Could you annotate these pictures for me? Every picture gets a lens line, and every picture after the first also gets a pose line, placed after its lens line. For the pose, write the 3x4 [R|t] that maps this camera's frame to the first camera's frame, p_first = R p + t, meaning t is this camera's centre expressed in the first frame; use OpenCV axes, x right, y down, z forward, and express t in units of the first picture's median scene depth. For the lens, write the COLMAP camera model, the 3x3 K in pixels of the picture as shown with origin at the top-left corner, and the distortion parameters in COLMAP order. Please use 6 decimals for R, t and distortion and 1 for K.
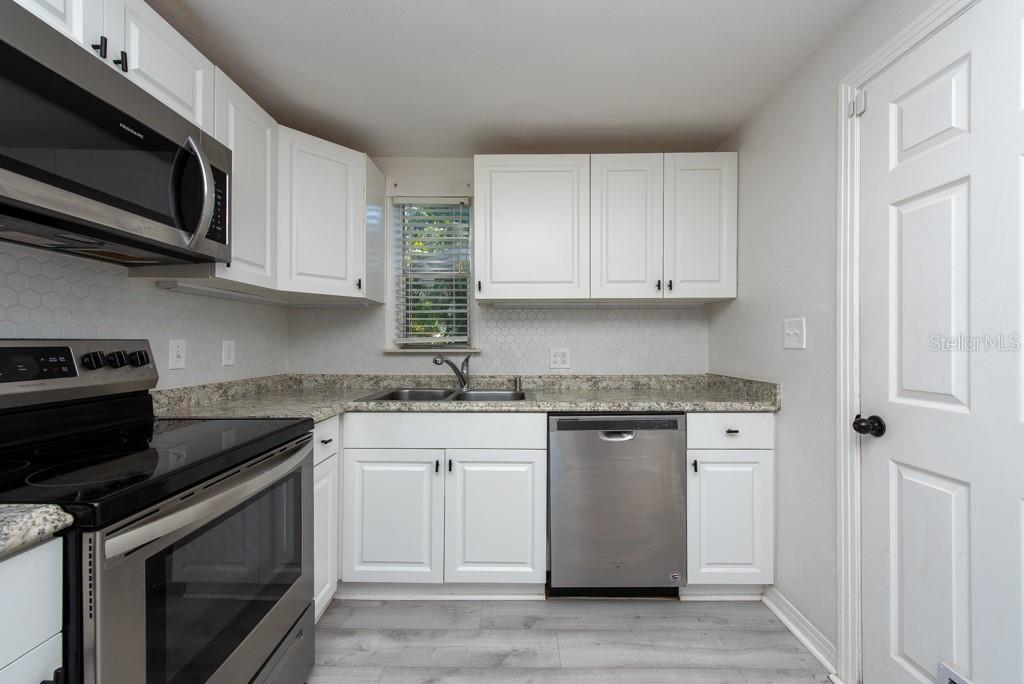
lens RADIAL K [[432.8, 0, 500.1], [0, 432.8, 343.6], [0, 0, 1]] dist [0.010197, -0.000541]
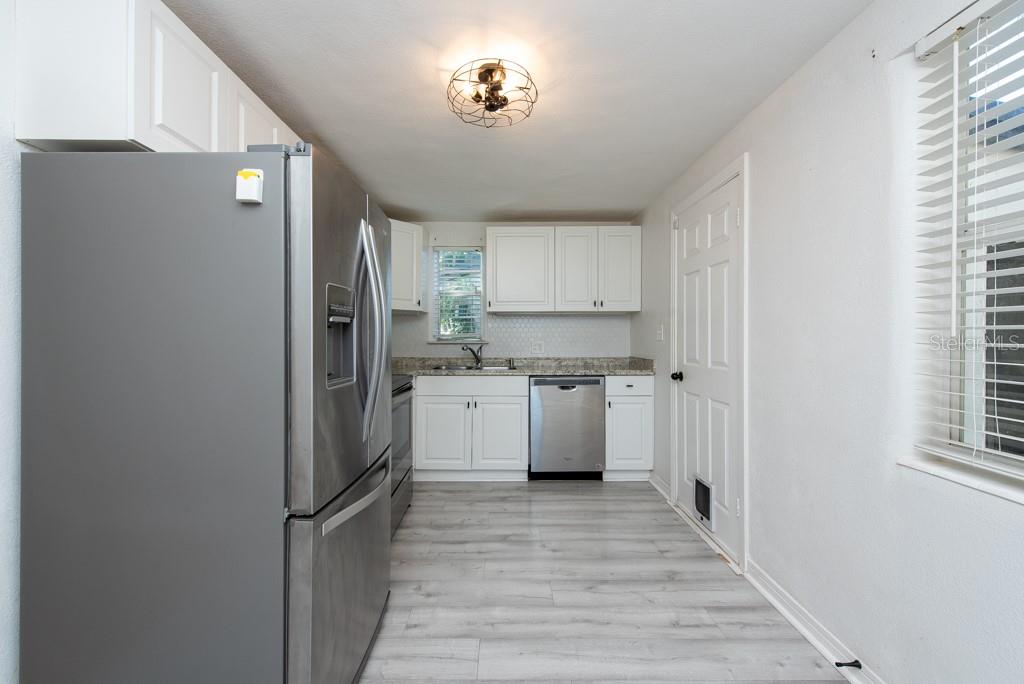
lens RADIAL K [[503.0, 0, 456.9], [0, 503.0, 334.0], [0, 0, 1]] dist [0.023931, -0.000075]
pose [[0.998672, 0.000234, -0.051510, -0.082927], [-0.000520, 0.999985, -0.005528, -0.004688], [0.051507, 0.005548, 0.998657, -1.121884]]
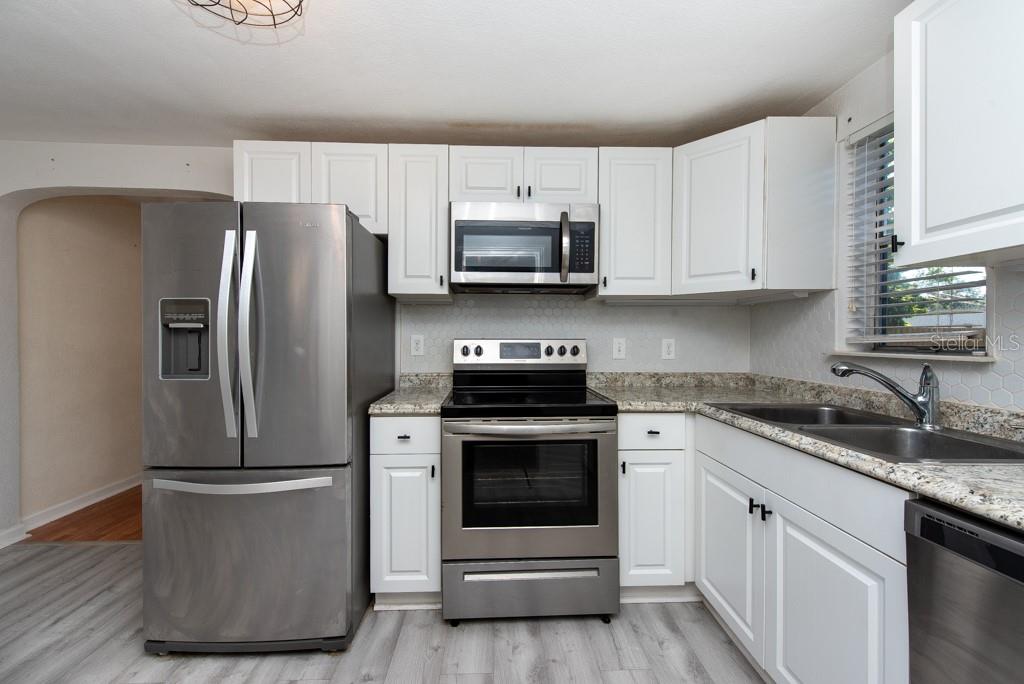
lens RADIAL K [[392.2, 0, 475.2], [0, 392.2, 341.1], [0, 0, 1]] dist [0.009591, -0.000066]
pose [[-0.019109, 0.005729, -0.999801, 0.549231], [-0.002654, 0.999980, 0.005781, -0.007578], [0.999814, 0.002764, -0.019093, 0.527056]]
